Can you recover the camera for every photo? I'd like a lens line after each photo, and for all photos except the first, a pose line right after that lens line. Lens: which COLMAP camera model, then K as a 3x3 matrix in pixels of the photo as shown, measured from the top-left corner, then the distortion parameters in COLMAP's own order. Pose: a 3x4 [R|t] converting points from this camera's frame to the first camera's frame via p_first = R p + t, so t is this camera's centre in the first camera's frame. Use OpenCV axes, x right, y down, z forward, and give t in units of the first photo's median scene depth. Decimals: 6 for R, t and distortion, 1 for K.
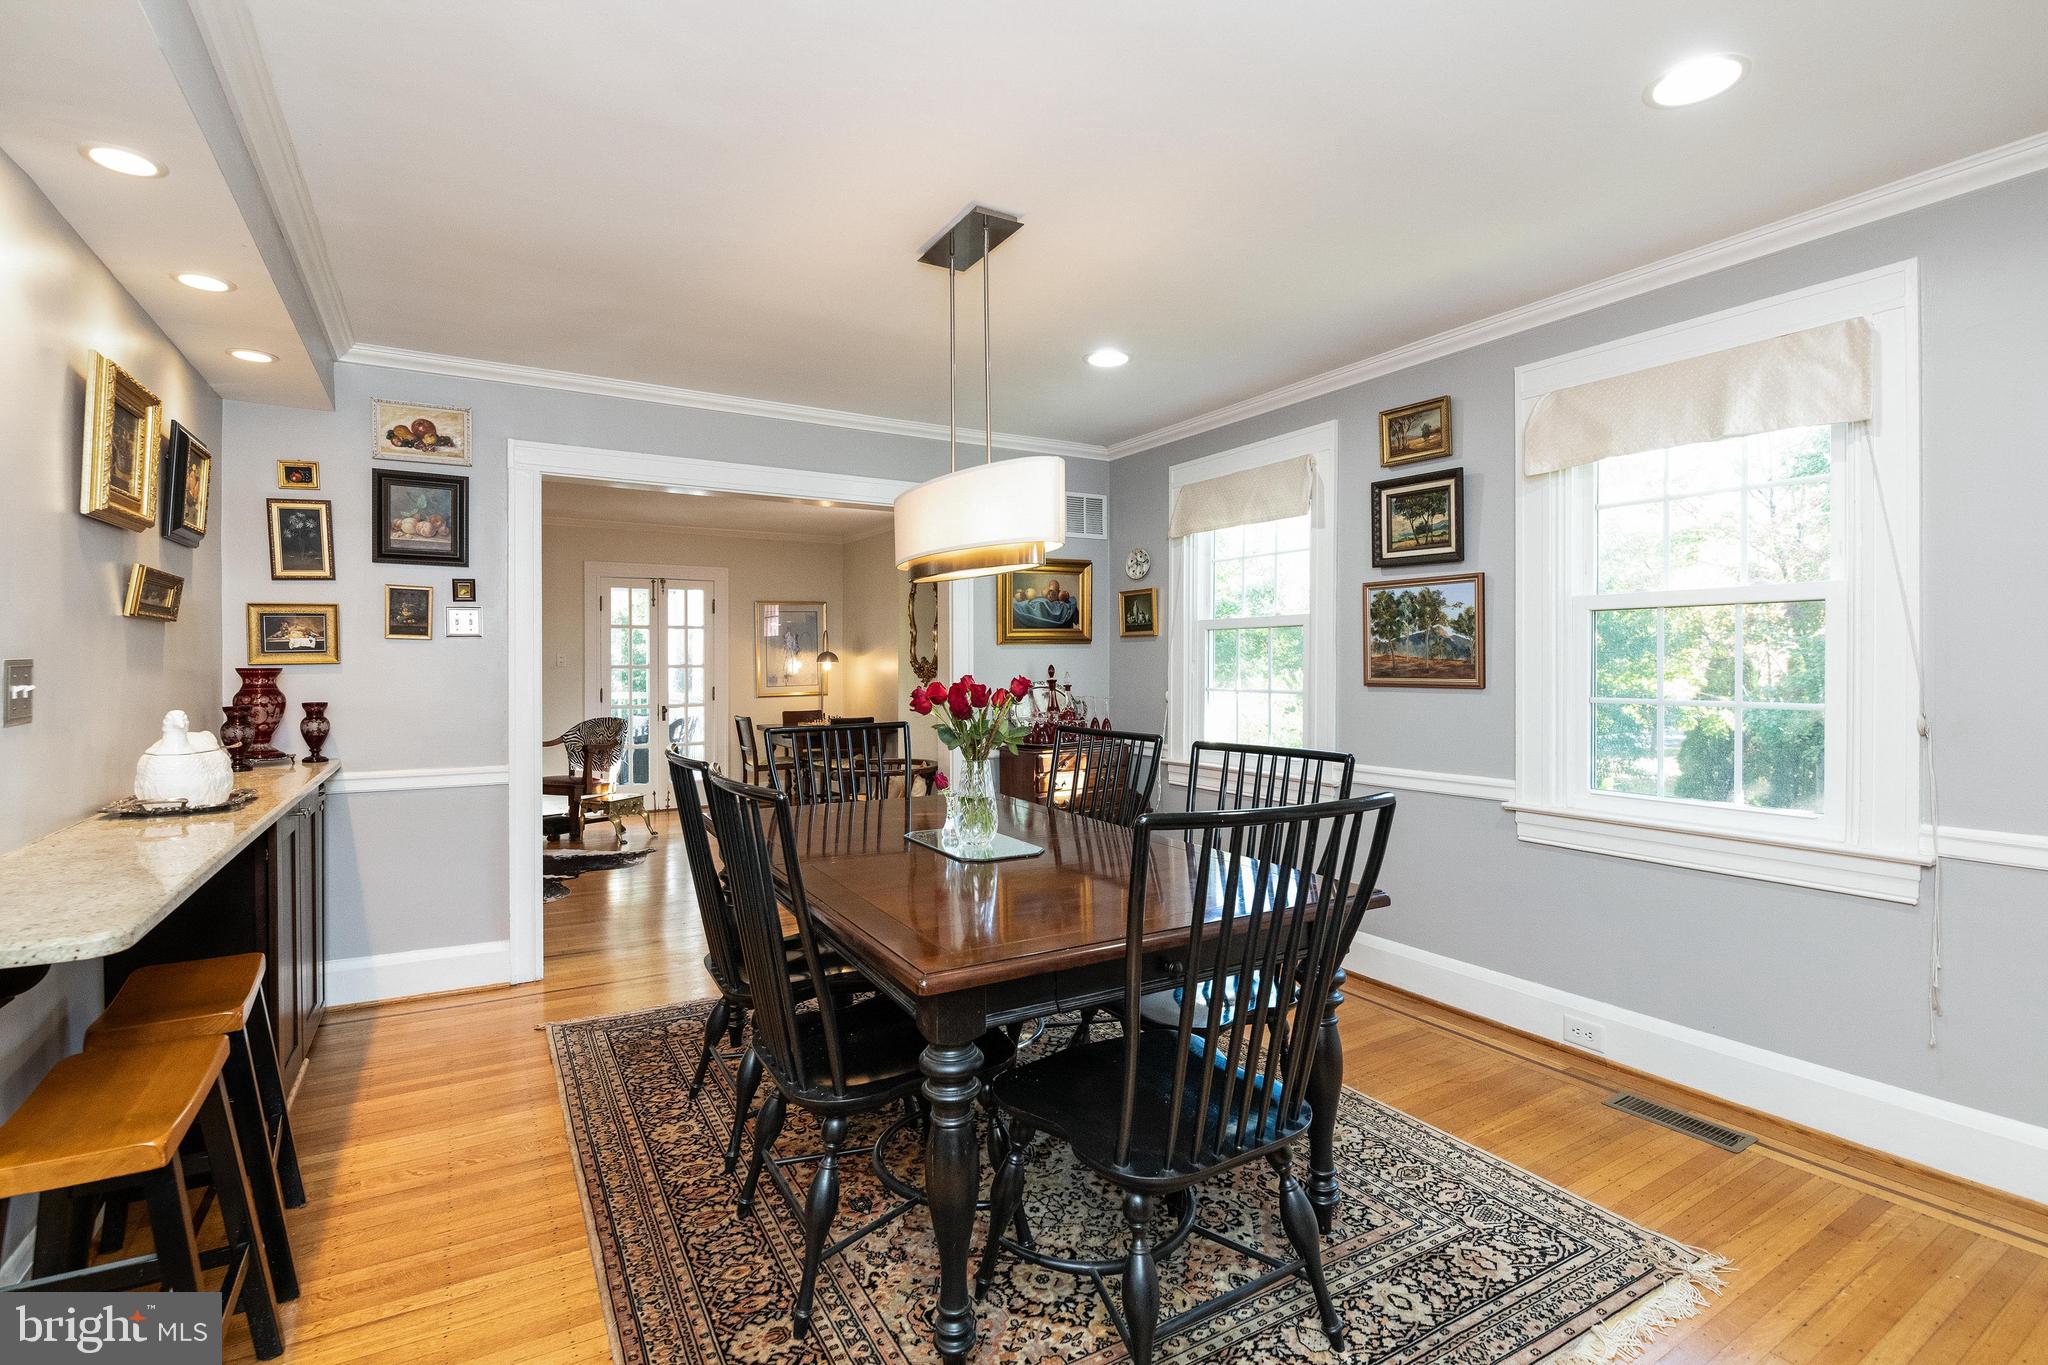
lens RADIAL K [[935.6, 0, 1031.5], [0, 935.6, 669.4], [0, 0, 1]] dist [-0.022268, -0.000255]
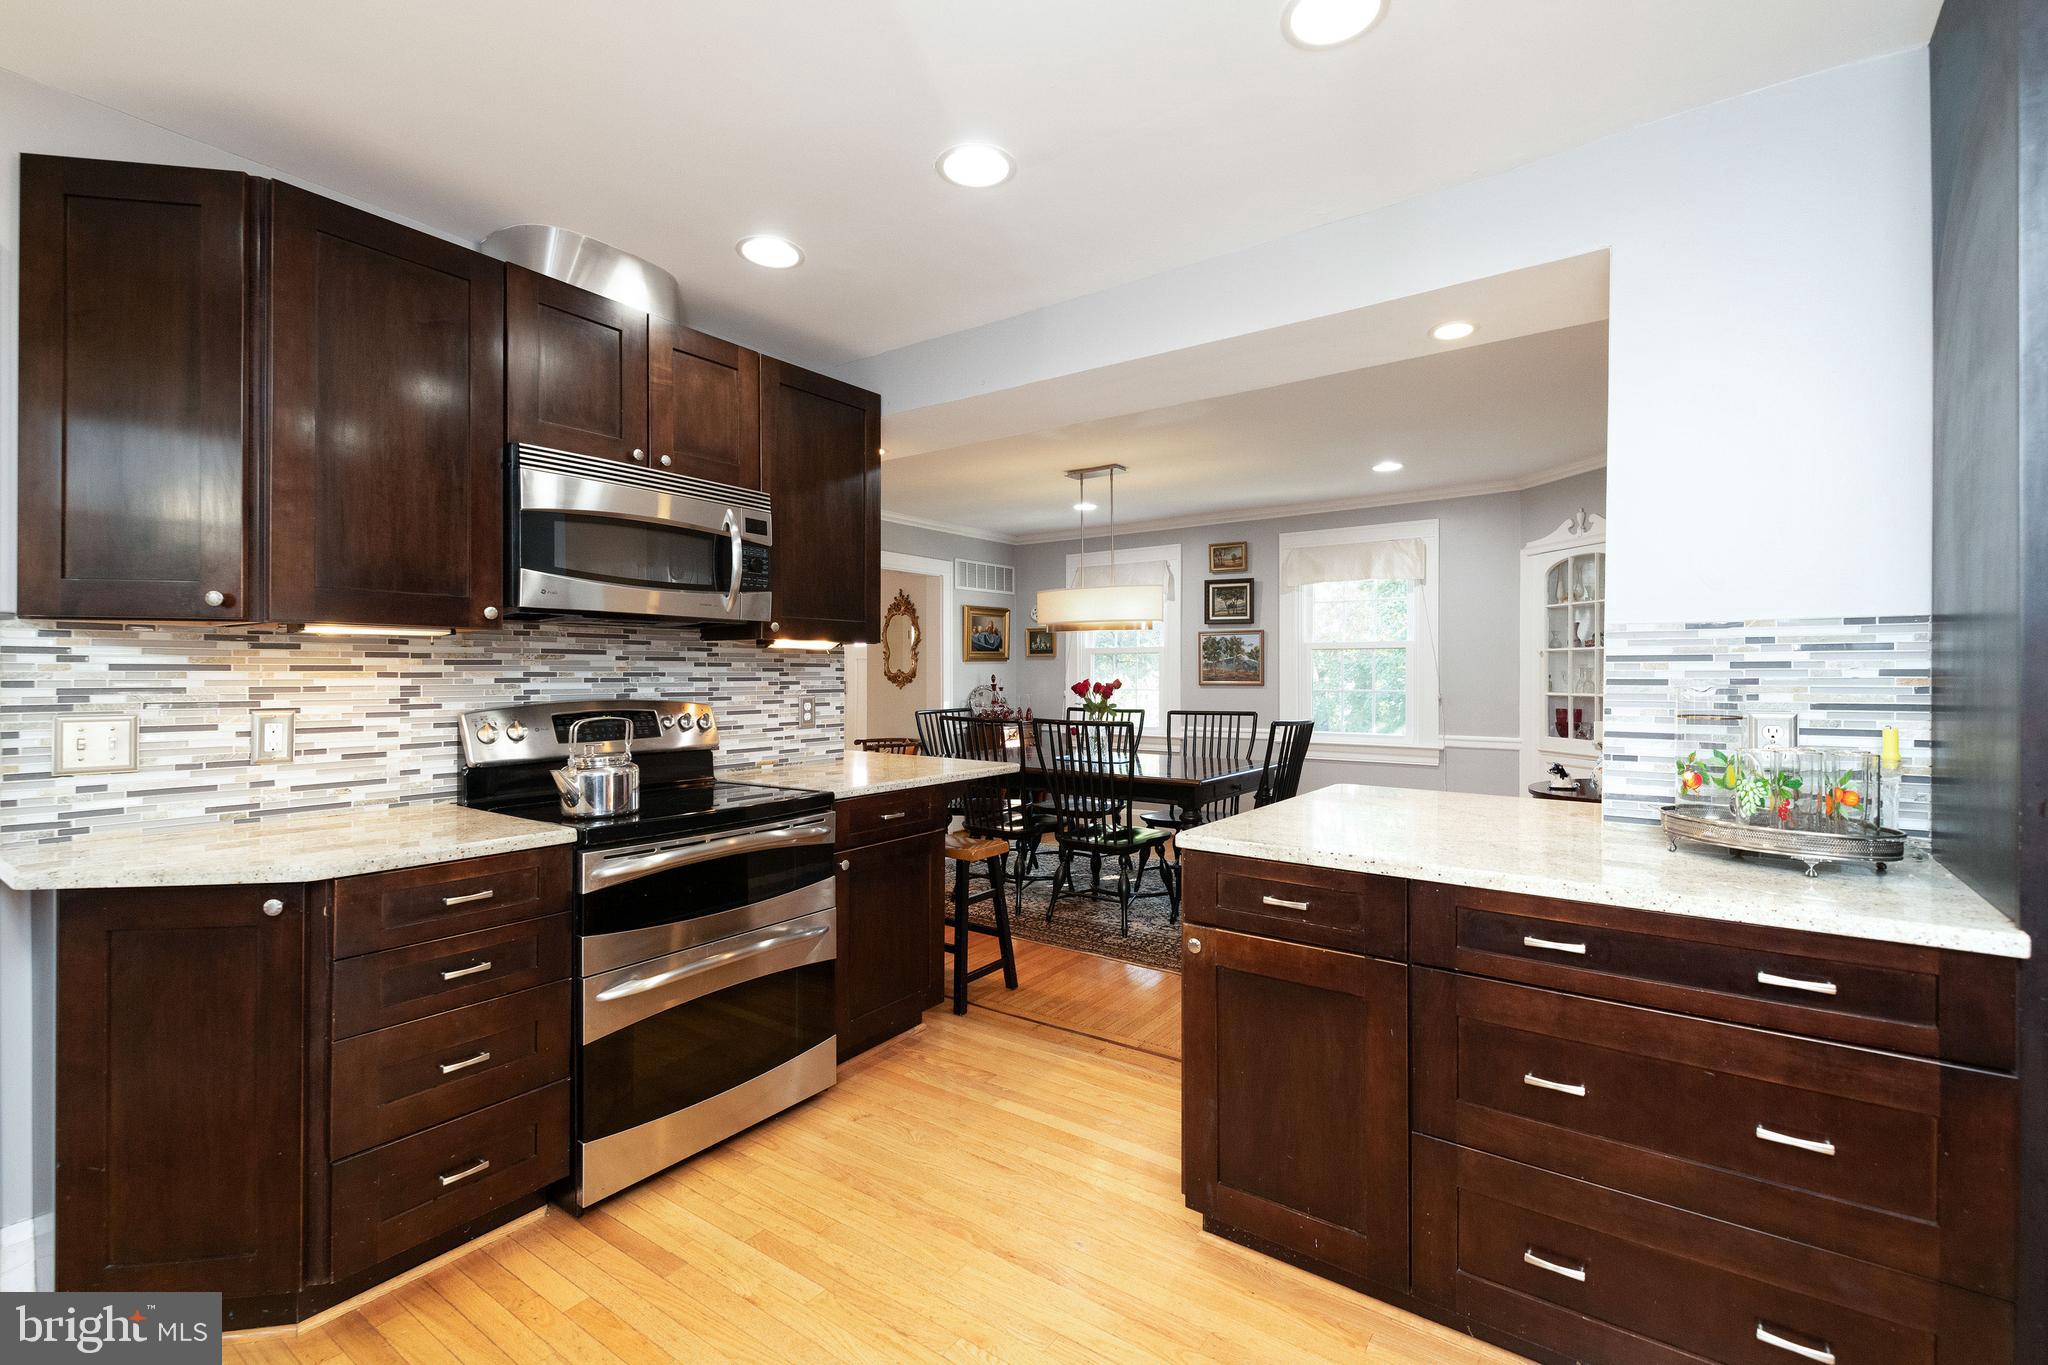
lens RADIAL K [[885.7, 0, 1030.9], [0, 885.7, 675.2], [0, 0, 1]] dist [0.001389, 0.000109]
pose [[0.918118, 0.000397, 0.396308, -0.749253], [0.001805, 0.999985, -0.005184, 0.006011], [-0.396304, 0.005475, 0.918103, -0.586335]]
